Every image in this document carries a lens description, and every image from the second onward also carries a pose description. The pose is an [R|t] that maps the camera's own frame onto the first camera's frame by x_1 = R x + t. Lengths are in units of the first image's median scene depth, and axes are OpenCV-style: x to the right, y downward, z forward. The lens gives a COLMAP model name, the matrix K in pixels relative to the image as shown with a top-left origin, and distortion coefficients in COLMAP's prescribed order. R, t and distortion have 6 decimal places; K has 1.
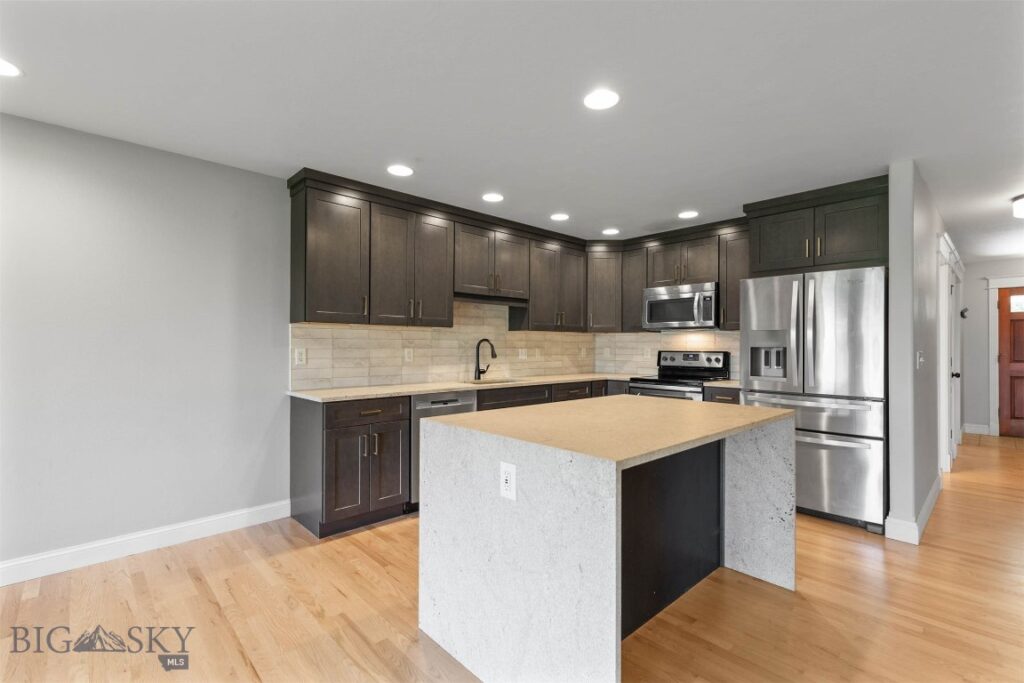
lens RADIAL K [[461.2, 0, 512.3], [0, 461.2, 340.5], [0, 0, 1]] dist [0.010499, -0.001185]
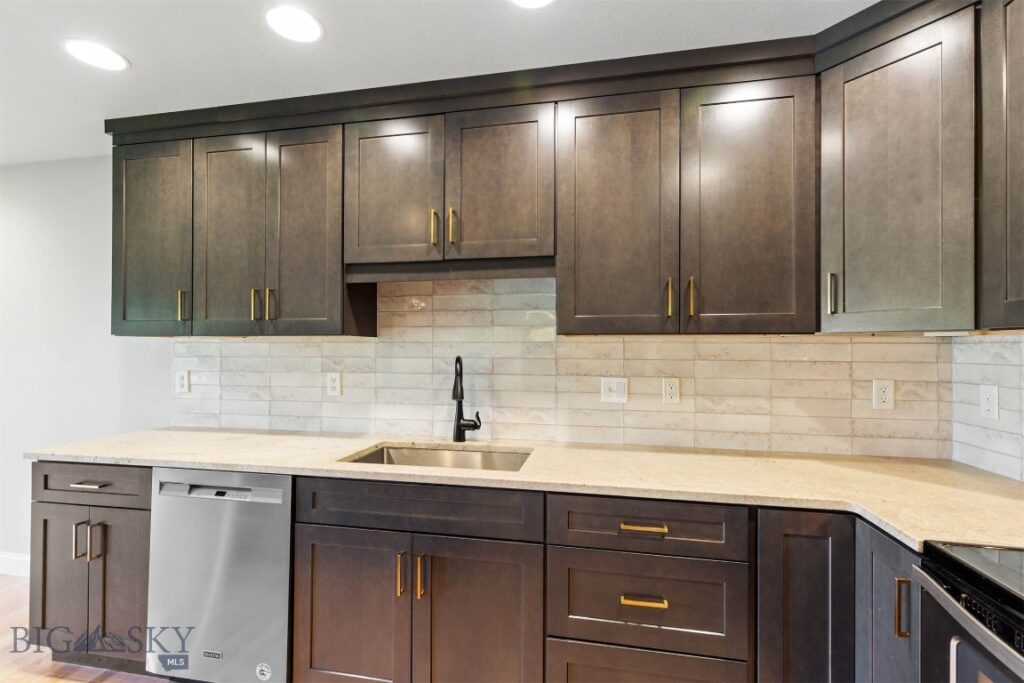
lens RADIAL K [[461.2, 0, 510.1], [0, 461.2, 340.9], [0, 0, 1]] dist [0.010499, -0.001185]
pose [[0.568800, -0.022452, -0.822170, 0.350340], [0.007891, 0.999730, -0.021842, -0.007727], [0.822438, 0.005936, 0.568824, 0.774039]]
